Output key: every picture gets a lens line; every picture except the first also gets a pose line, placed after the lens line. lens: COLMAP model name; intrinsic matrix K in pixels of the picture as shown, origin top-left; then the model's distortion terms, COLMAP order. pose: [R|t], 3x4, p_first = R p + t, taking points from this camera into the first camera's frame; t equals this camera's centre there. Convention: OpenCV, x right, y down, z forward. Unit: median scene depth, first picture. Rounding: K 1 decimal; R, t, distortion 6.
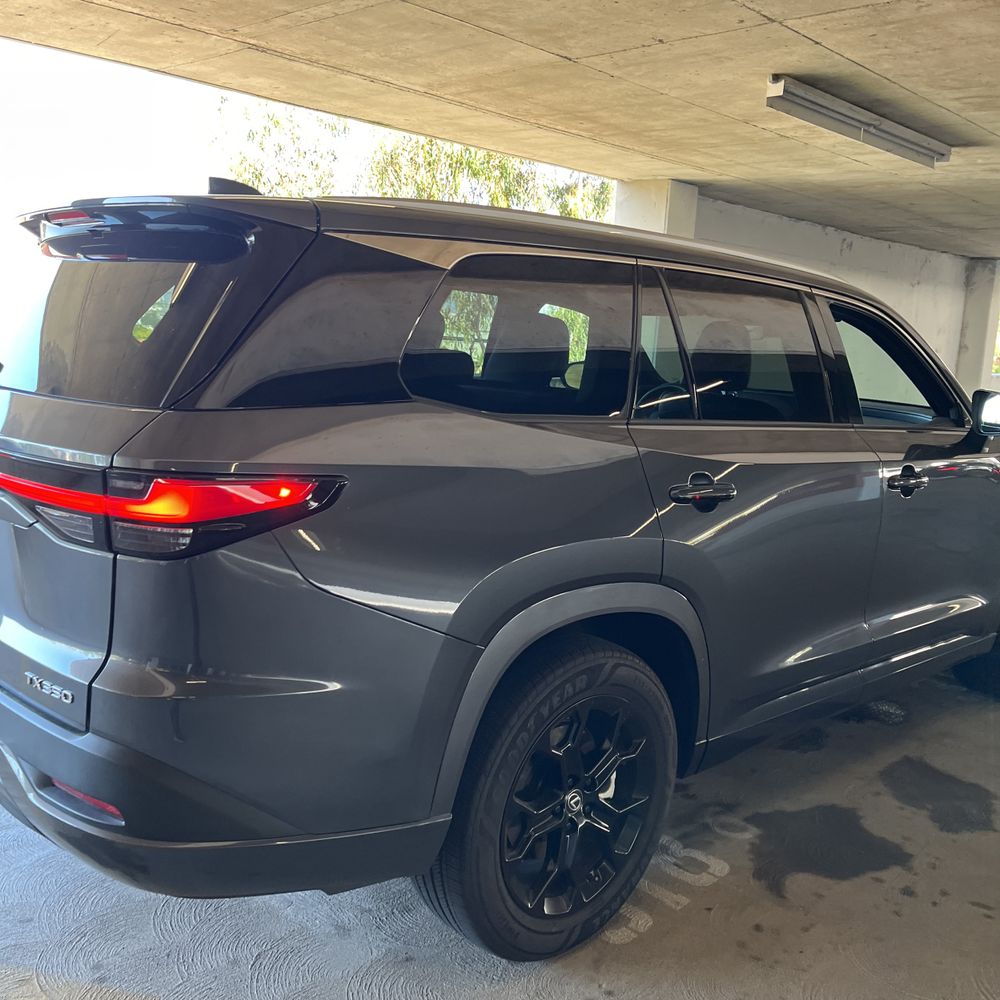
lens RADIAL K [[1025.0, 0, 502.6], [0, 1025.0, 496.3], [0, 0, 1]] dist [0.029887, 0.000000]
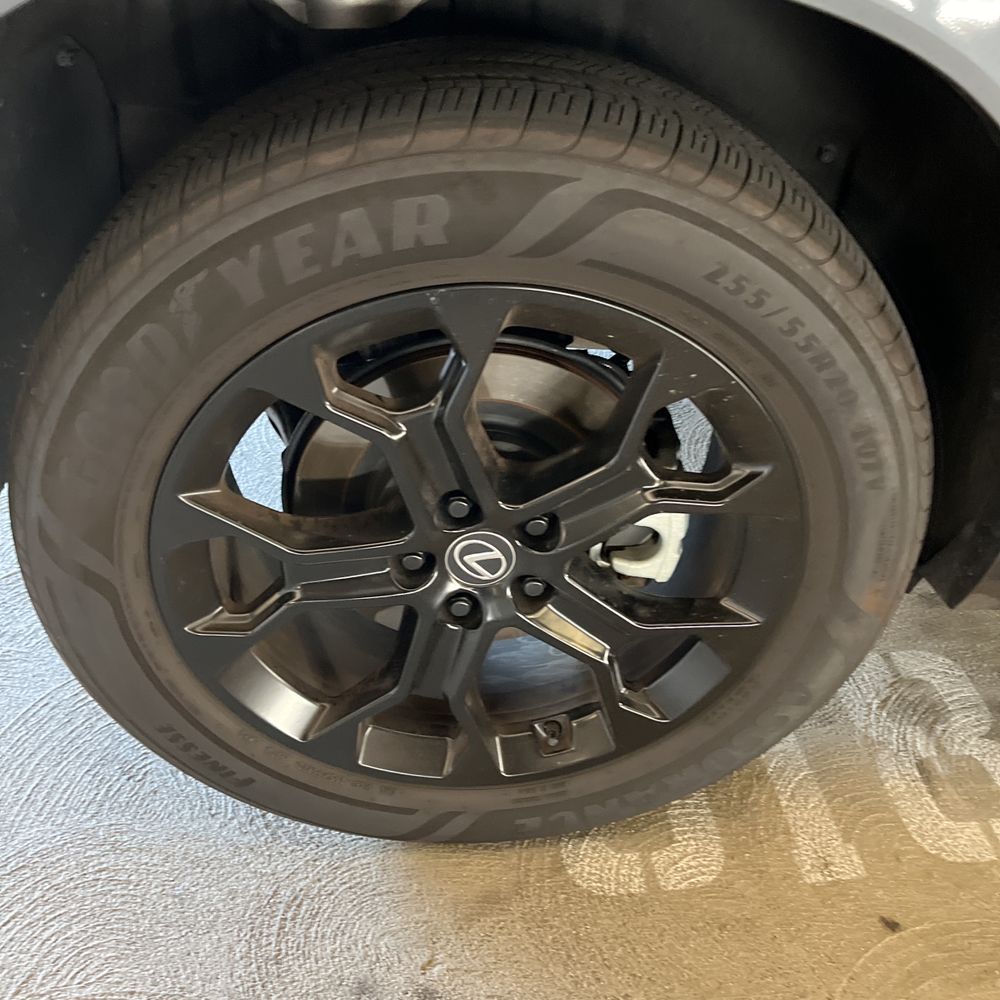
lens RADIAL K [[1025.0, 0, 496.1], [0, 1025.0, 489.5], [0, 0, 1]] dist [0.029887, 0.000000]
pose [[0.766175, 0.359376, -0.532752, 0.172215], [-0.104005, 0.887430, 0.449055, 0.074915], [0.634160, -0.288646, 0.717304, 0.500560]]
